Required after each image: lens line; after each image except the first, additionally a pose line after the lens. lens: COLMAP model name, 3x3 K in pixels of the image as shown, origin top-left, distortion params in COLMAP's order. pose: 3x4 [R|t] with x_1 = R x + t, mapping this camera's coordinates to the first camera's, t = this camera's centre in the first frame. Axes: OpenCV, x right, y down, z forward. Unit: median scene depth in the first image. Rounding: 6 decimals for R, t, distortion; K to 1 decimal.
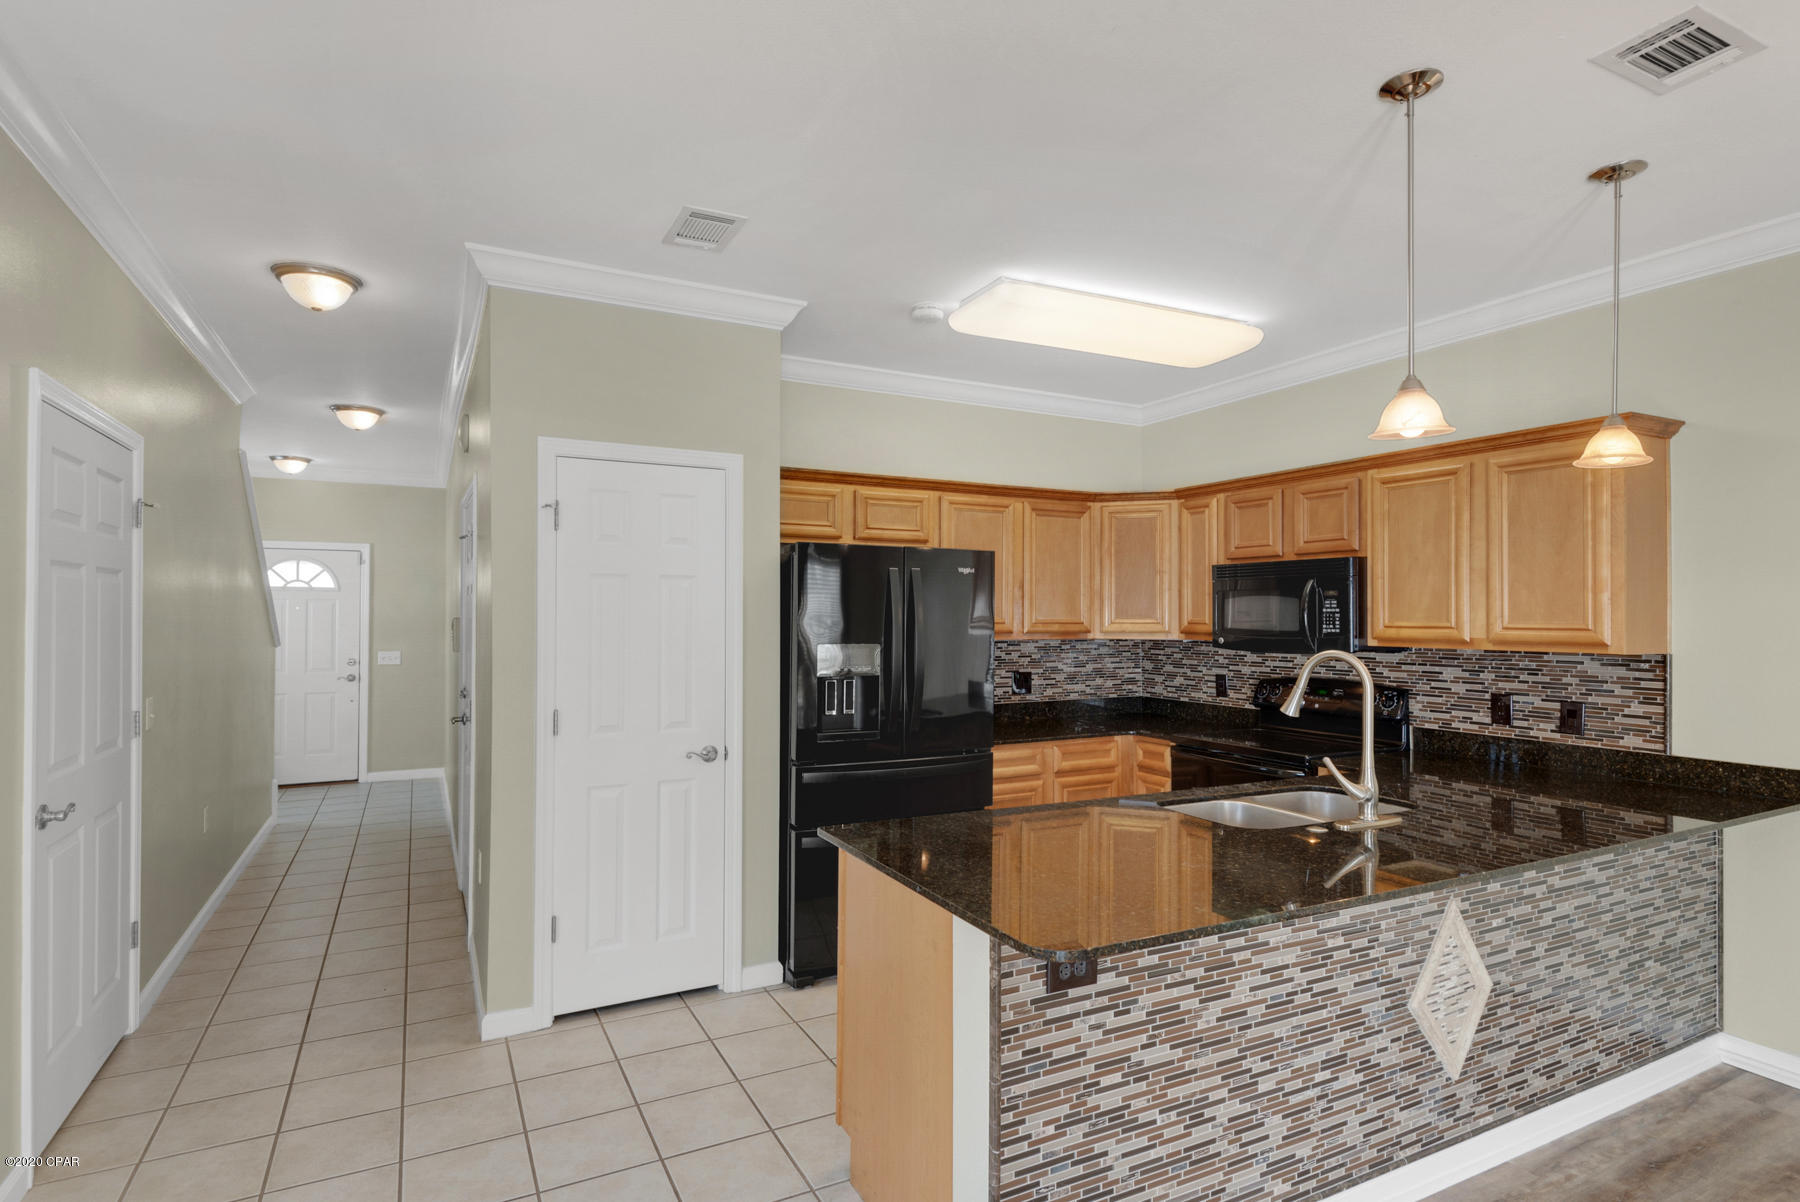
lens RADIAL K [[925.9, 0, 923.0], [0, 925.9, 605.3], [0, 0, 1]] dist [0.012202, -0.007342]
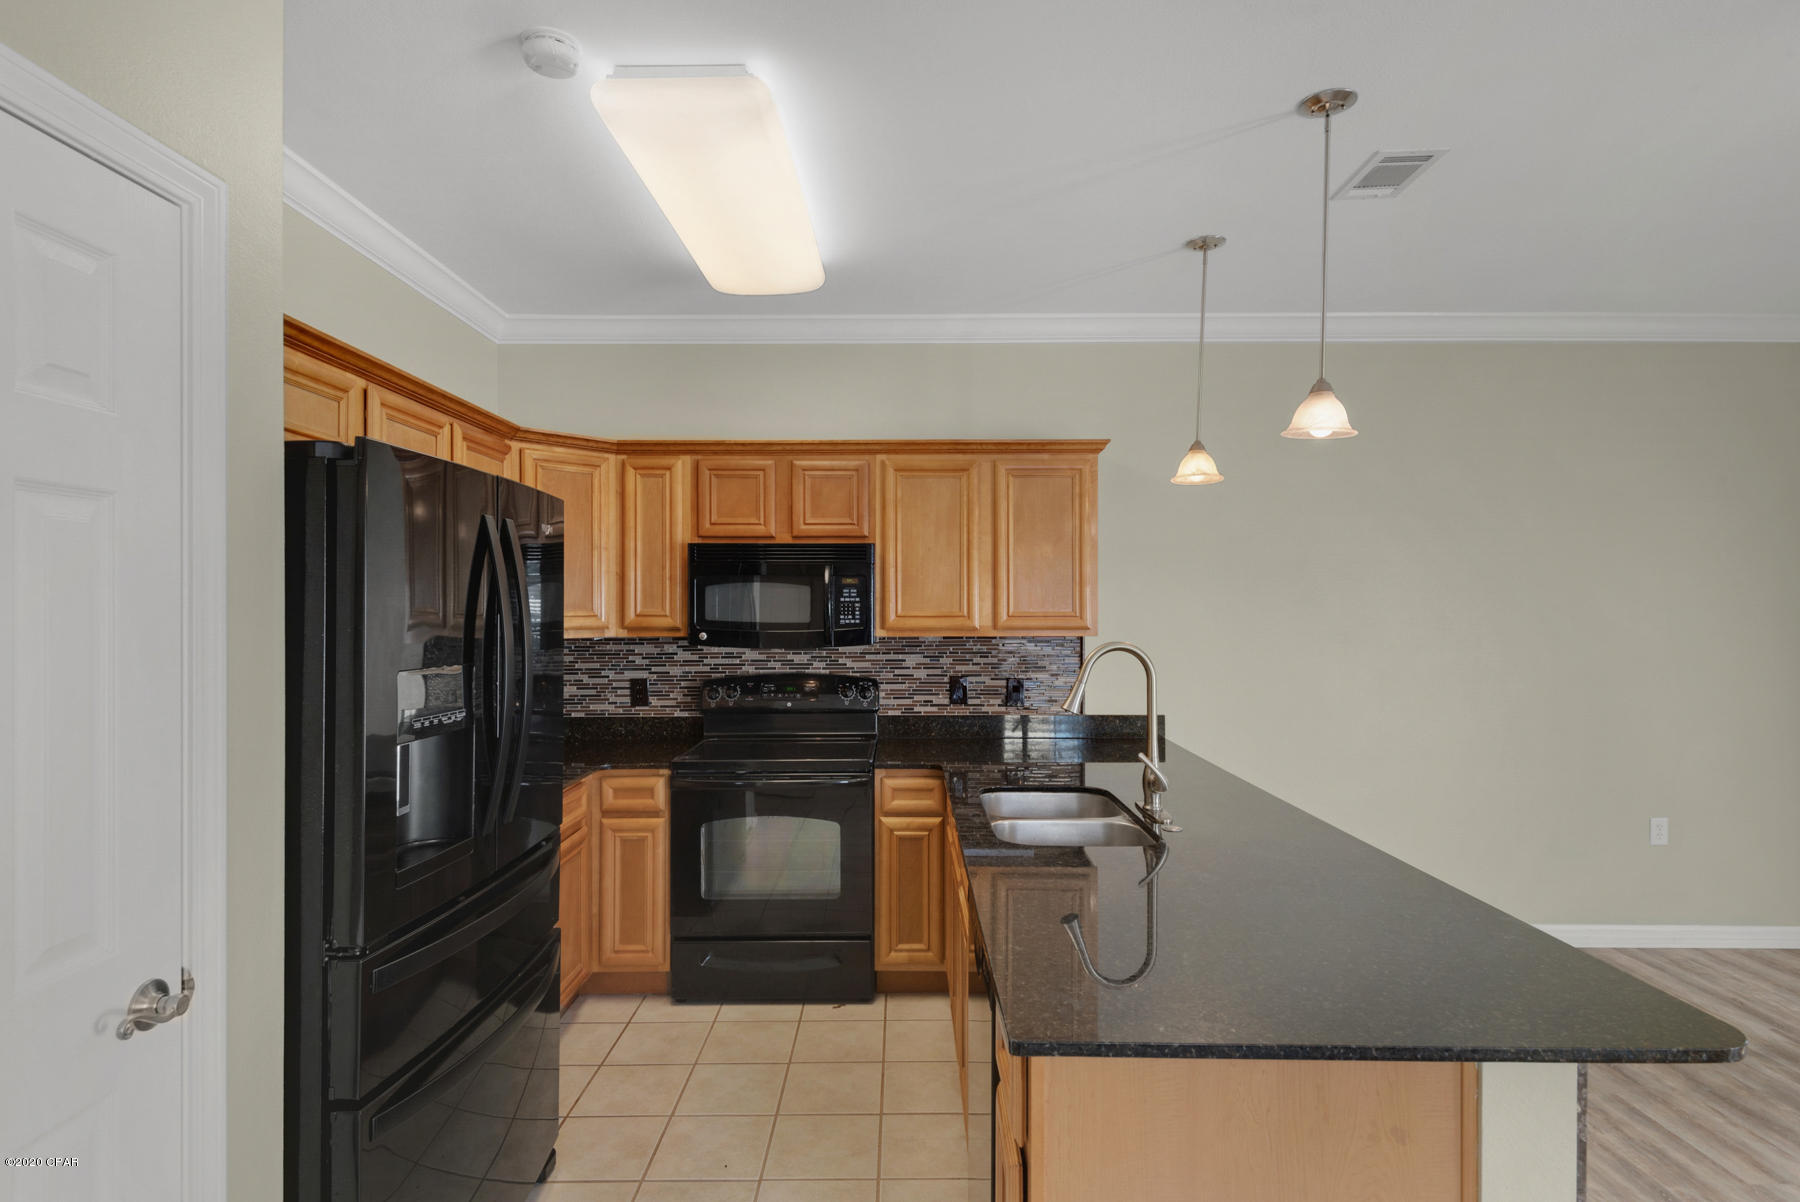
lens RADIAL K [[925.9, 0, 888.5], [0, 925.9, 595.9], [0, 0, 1]] dist [0.012202, -0.007342]
pose [[0.473892, 0.006473, 0.880559, -0.419774], [-0.007414, 0.999967, -0.003361, 0.005459], [-0.880552, -0.004936, 0.473924, 0.616249]]
